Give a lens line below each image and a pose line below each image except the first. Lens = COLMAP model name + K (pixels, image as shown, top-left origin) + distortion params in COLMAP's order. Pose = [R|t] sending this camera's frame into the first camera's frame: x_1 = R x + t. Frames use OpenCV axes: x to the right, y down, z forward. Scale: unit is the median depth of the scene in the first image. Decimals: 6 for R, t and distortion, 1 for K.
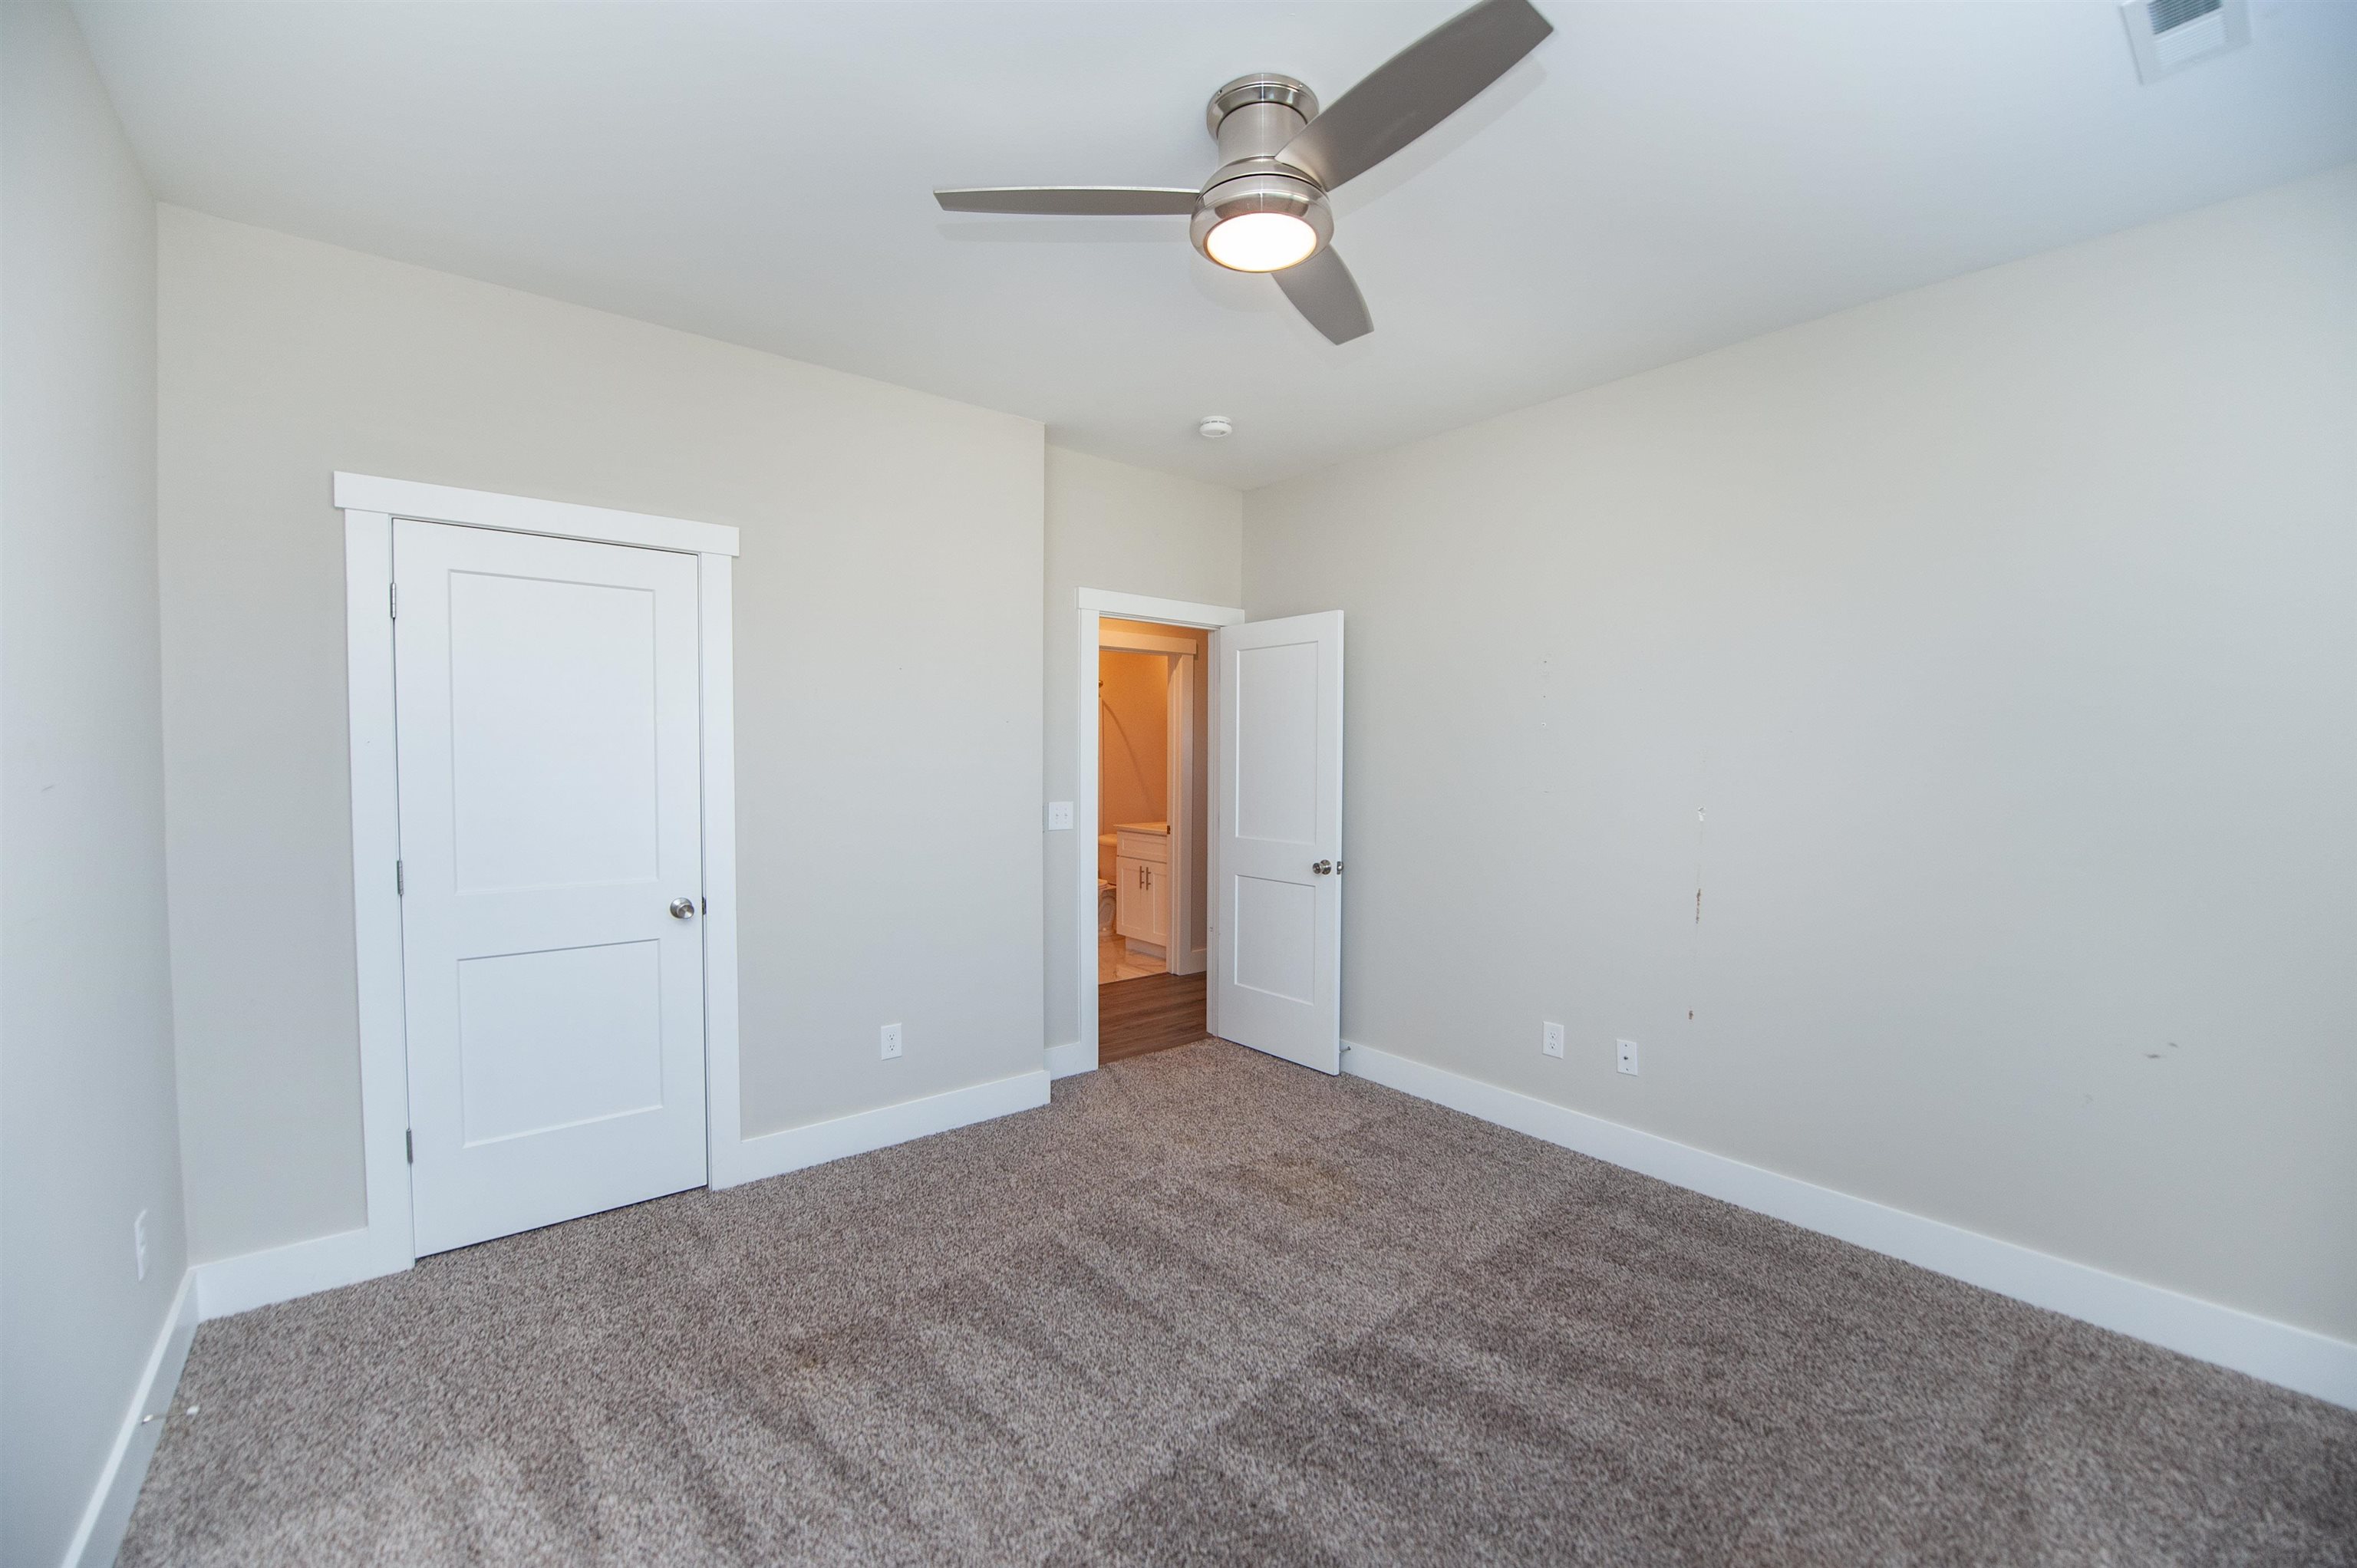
lens RADIAL K [[959.5, 0, 1170.2], [0, 959.5, 789.4], [0, 0, 1]] dist [-0.018981, -0.000691]
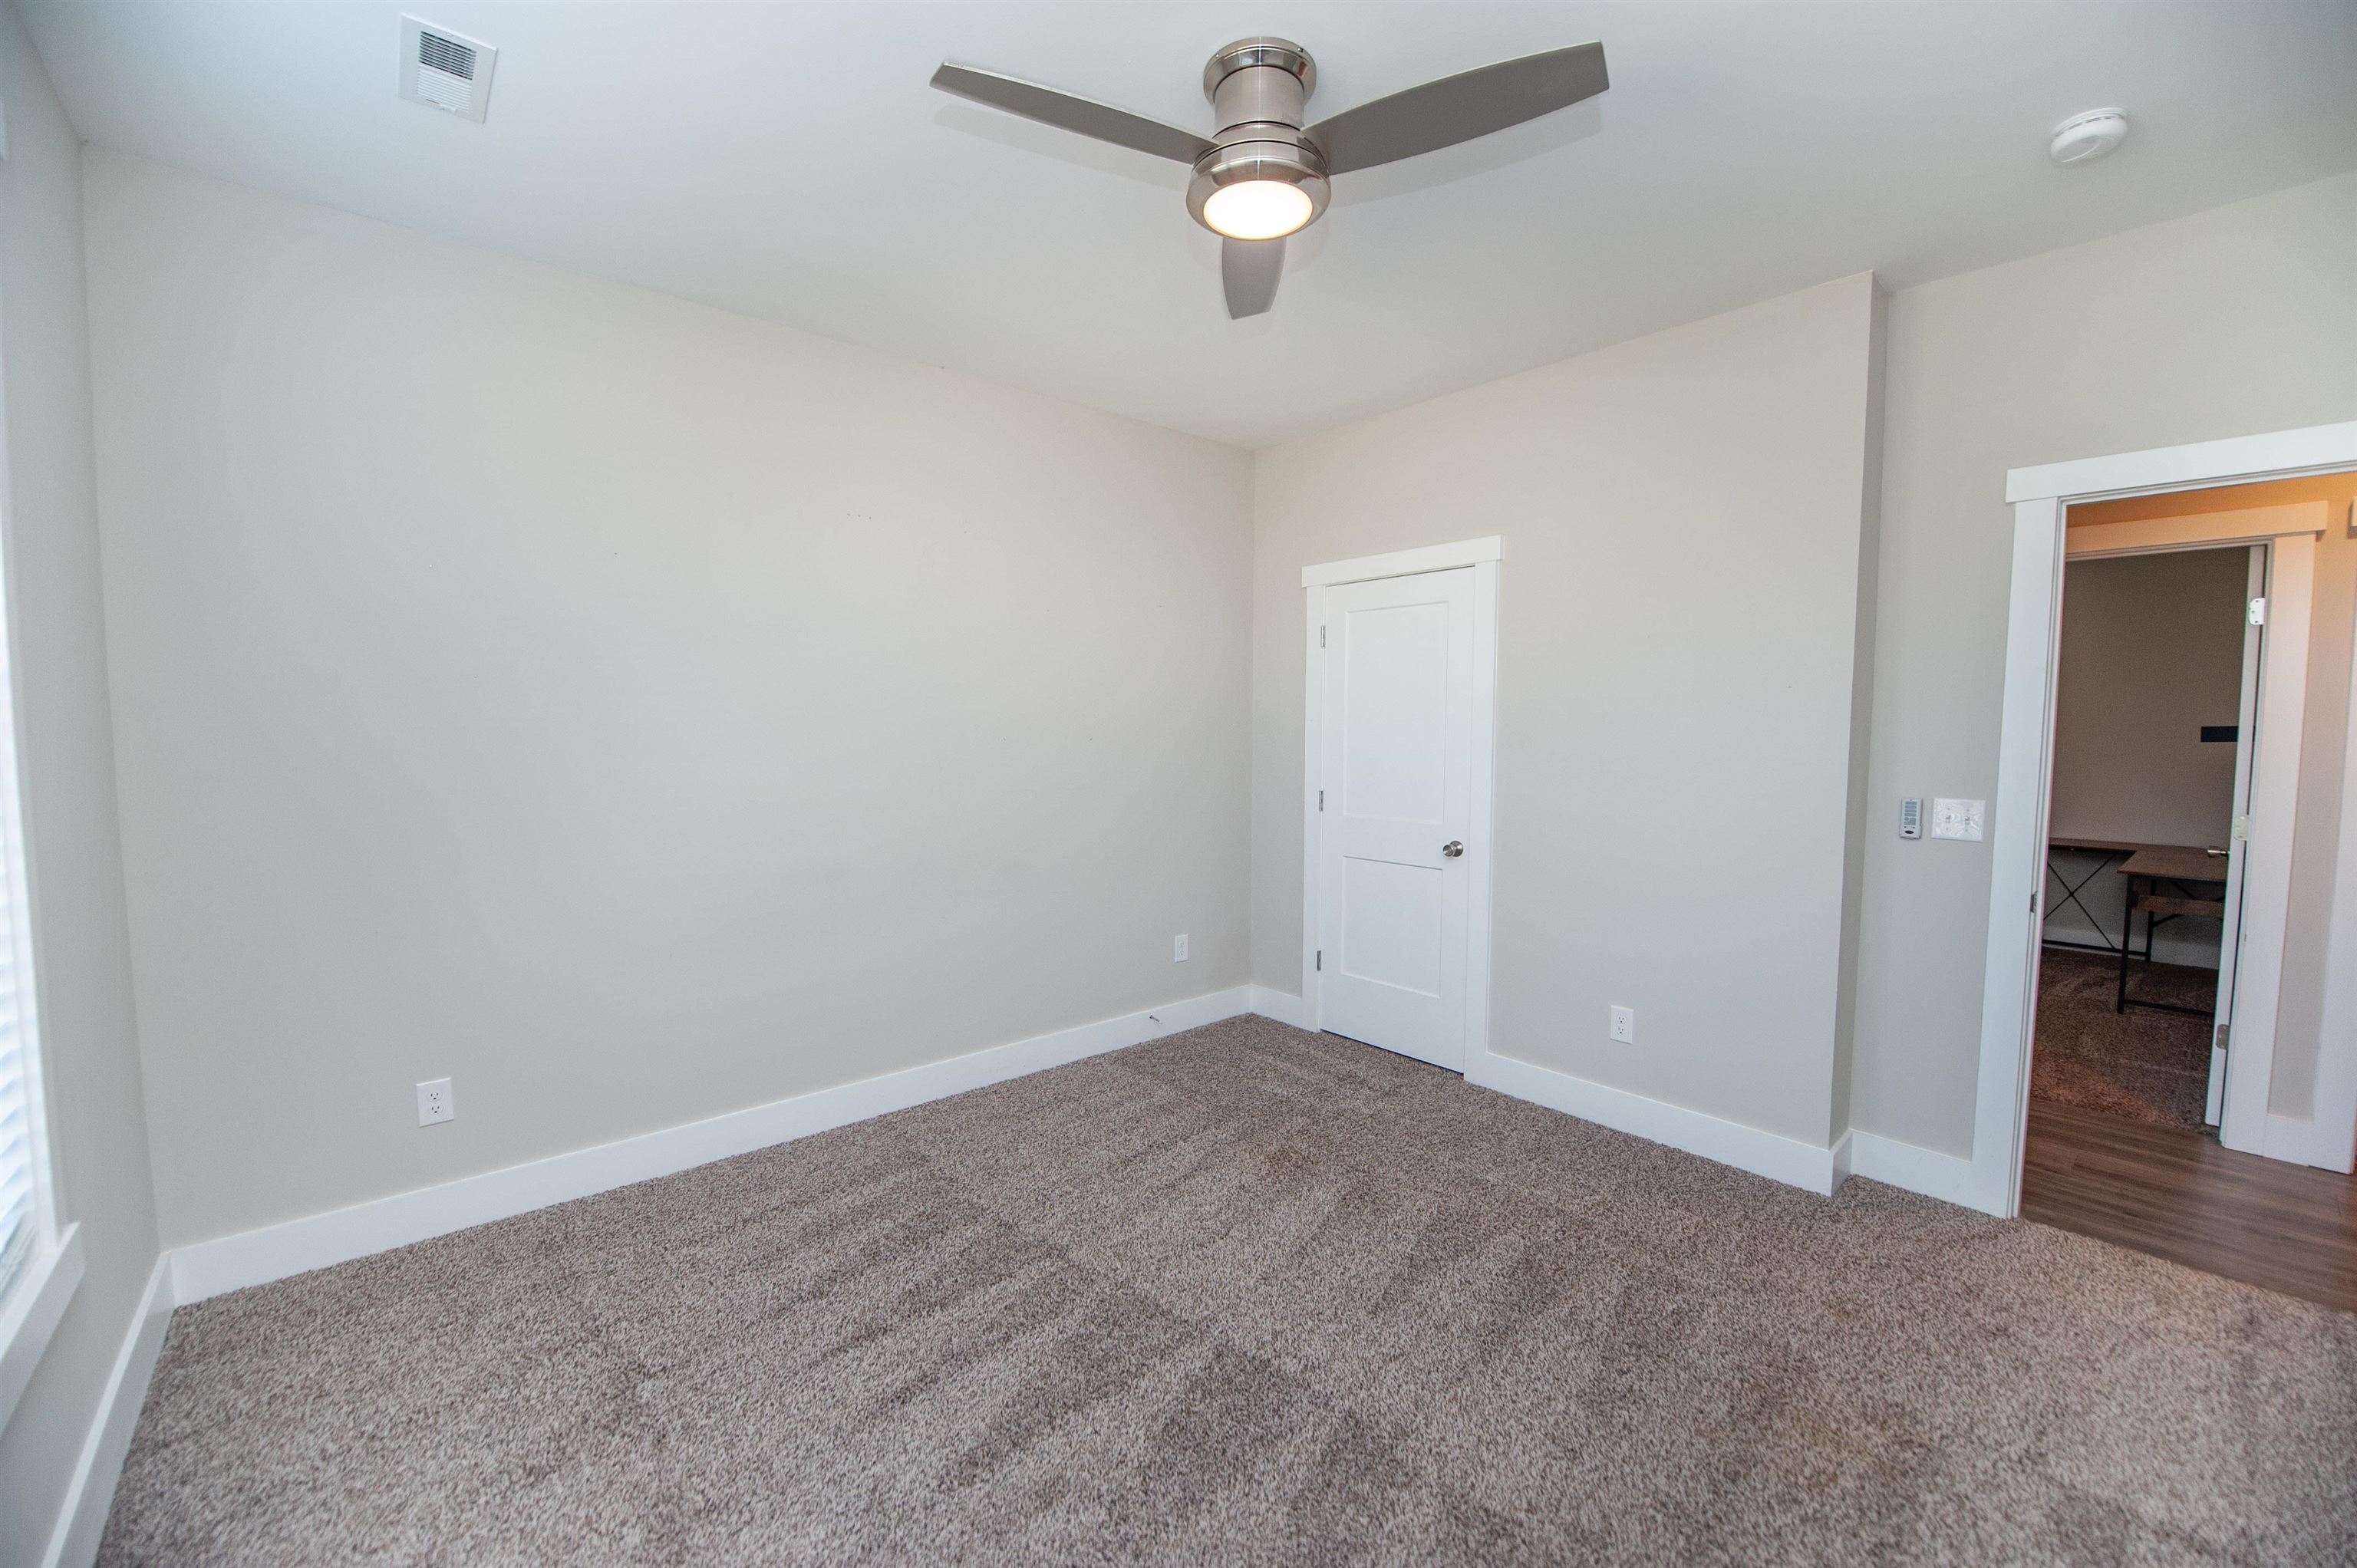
lens RADIAL K [[934.2, 0, 1199.5], [0, 934.2, 782.7], [0, 0, 1]] dist [-0.023443, -0.000226]
pose [[0.043292, 0.045572, -0.998023, 0.685819], [-0.052658, 0.997675, 0.043272, 0.002355], [0.997674, 0.050680, 0.045591, 0.578775]]
